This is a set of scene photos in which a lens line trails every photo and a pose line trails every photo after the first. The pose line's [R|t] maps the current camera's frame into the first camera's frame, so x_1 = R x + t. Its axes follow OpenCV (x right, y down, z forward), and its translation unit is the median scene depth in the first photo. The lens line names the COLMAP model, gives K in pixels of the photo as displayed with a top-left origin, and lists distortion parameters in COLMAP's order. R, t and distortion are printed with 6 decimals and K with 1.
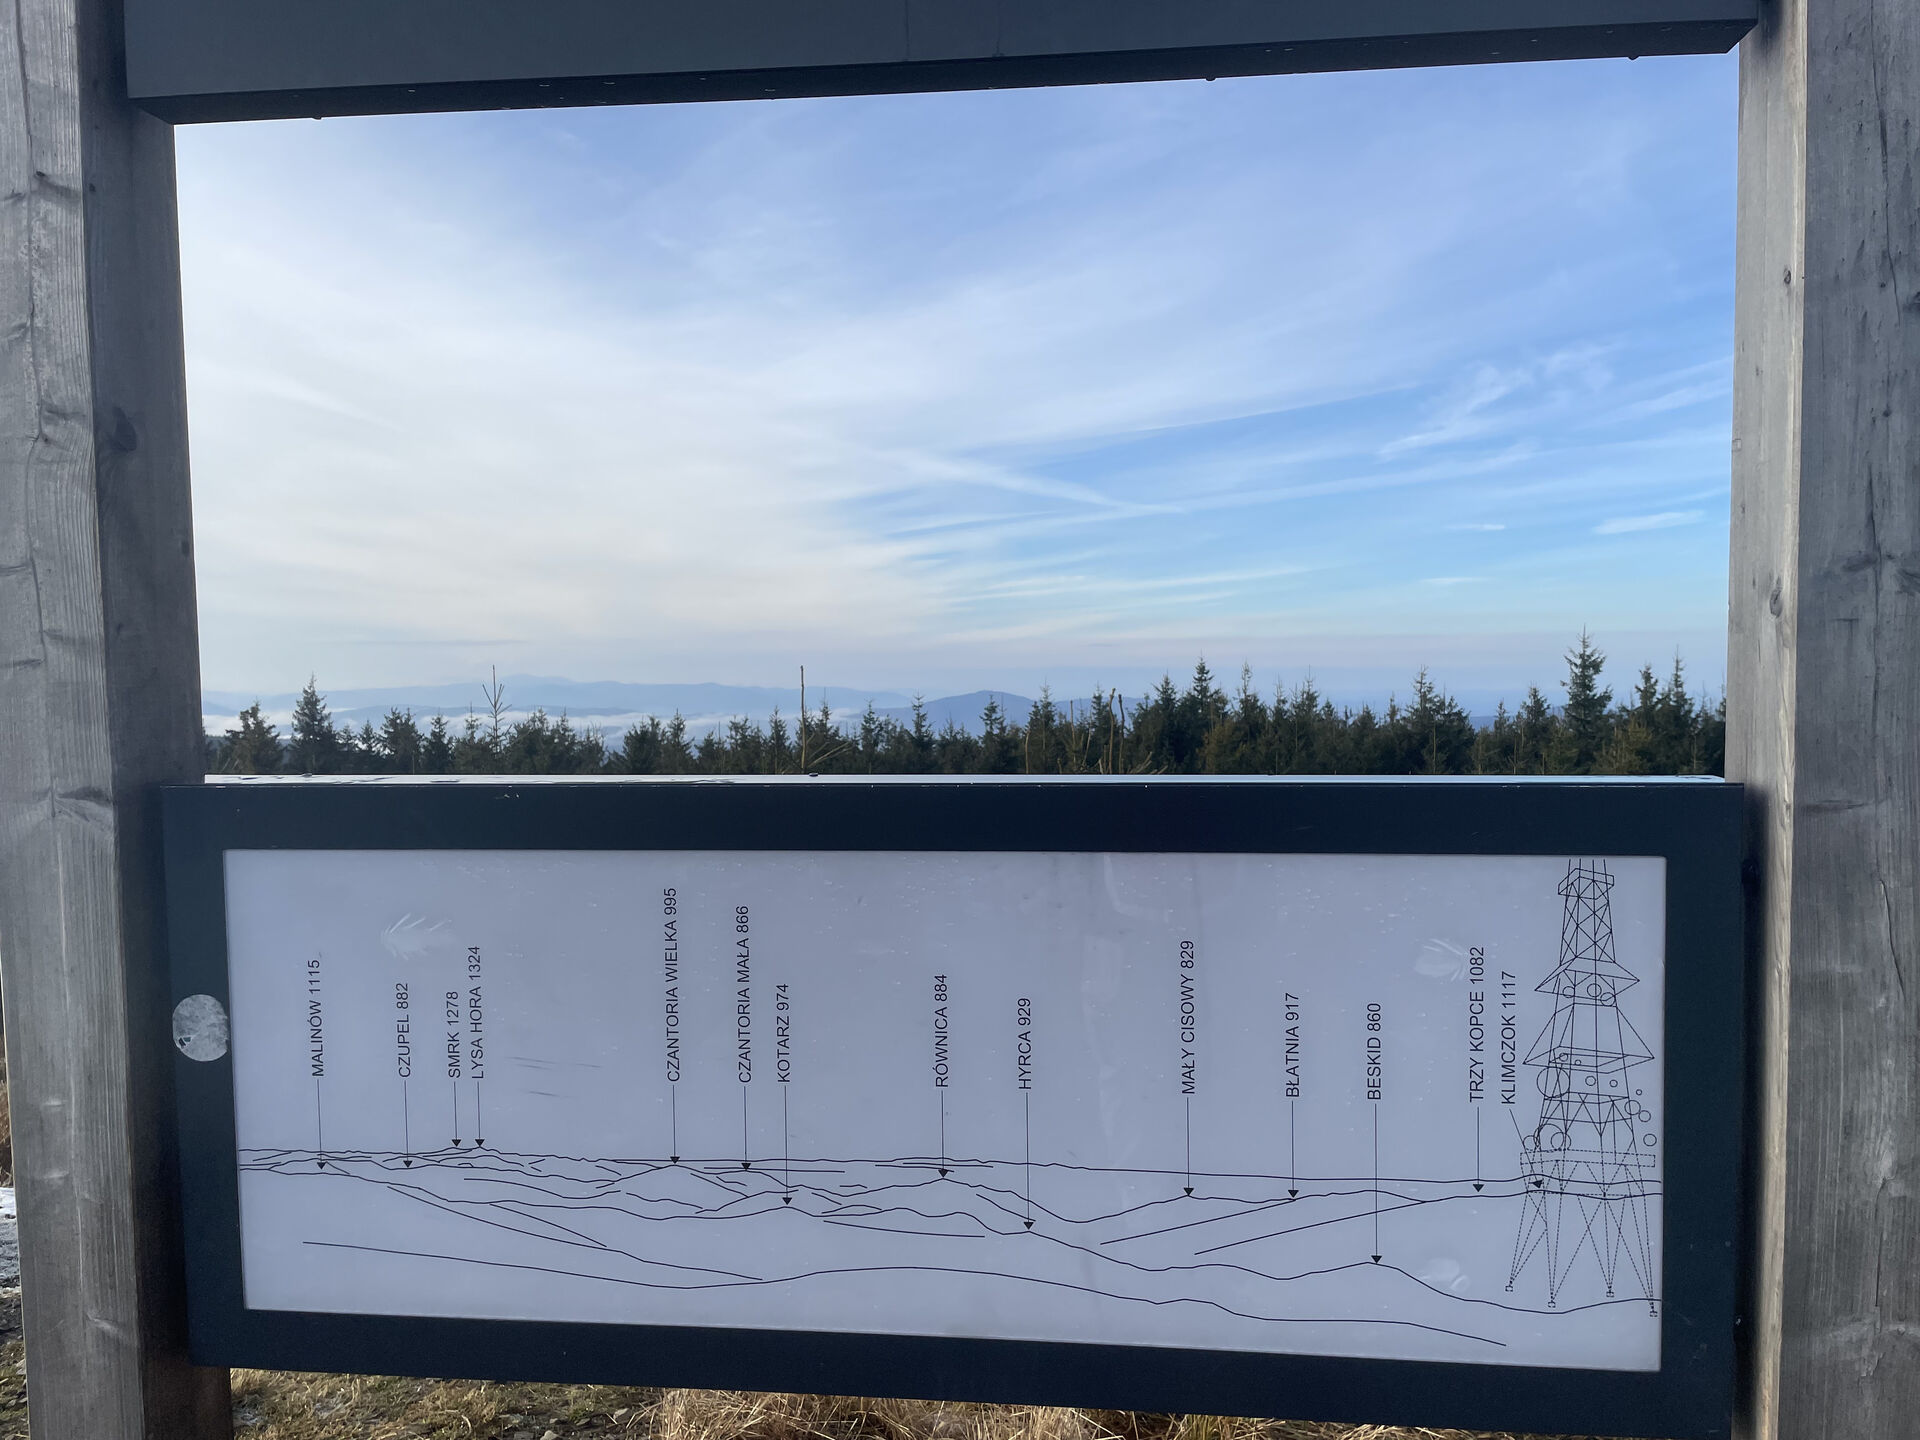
lens RADIAL K [[1440.6, 0, 959.7], [0, 1440.6, 691.8], [0, 0, 1]] dist [0.093628, -0.114431]
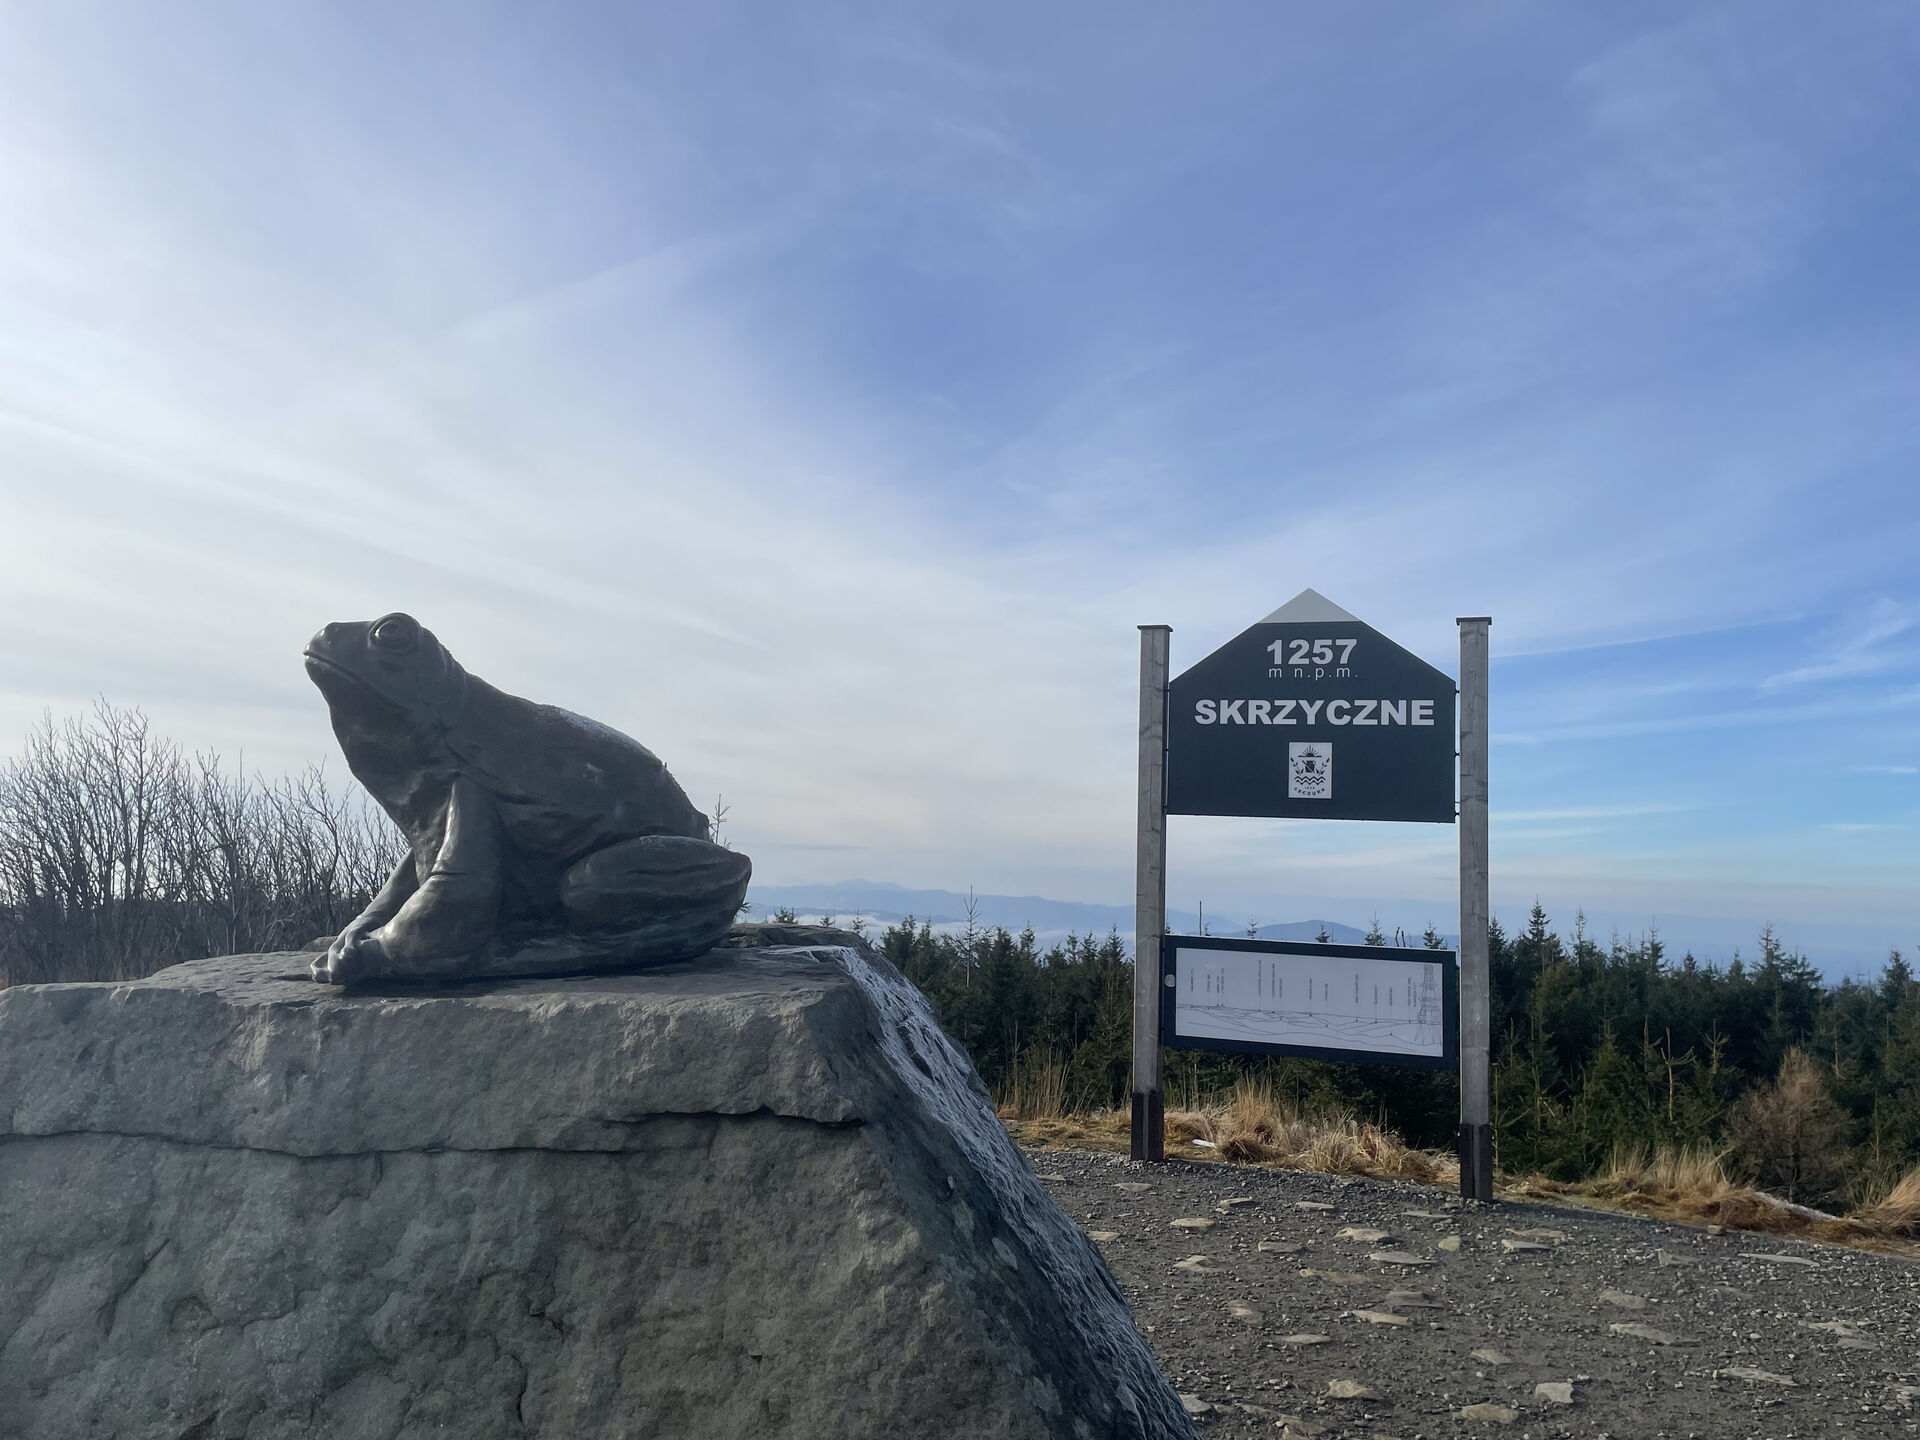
lens RADIAL K [[1440.6, 0, 959.7], [0, 1440.6, 691.8], [0, 0, 1]] dist [0.093628, -0.114431]
pose [[0.974517, 0.018983, -0.223509, -0.002582], [-0.052206, 0.988245, -0.143689, -0.000497], [0.218154, 0.151696, 0.964053, -0.123704]]
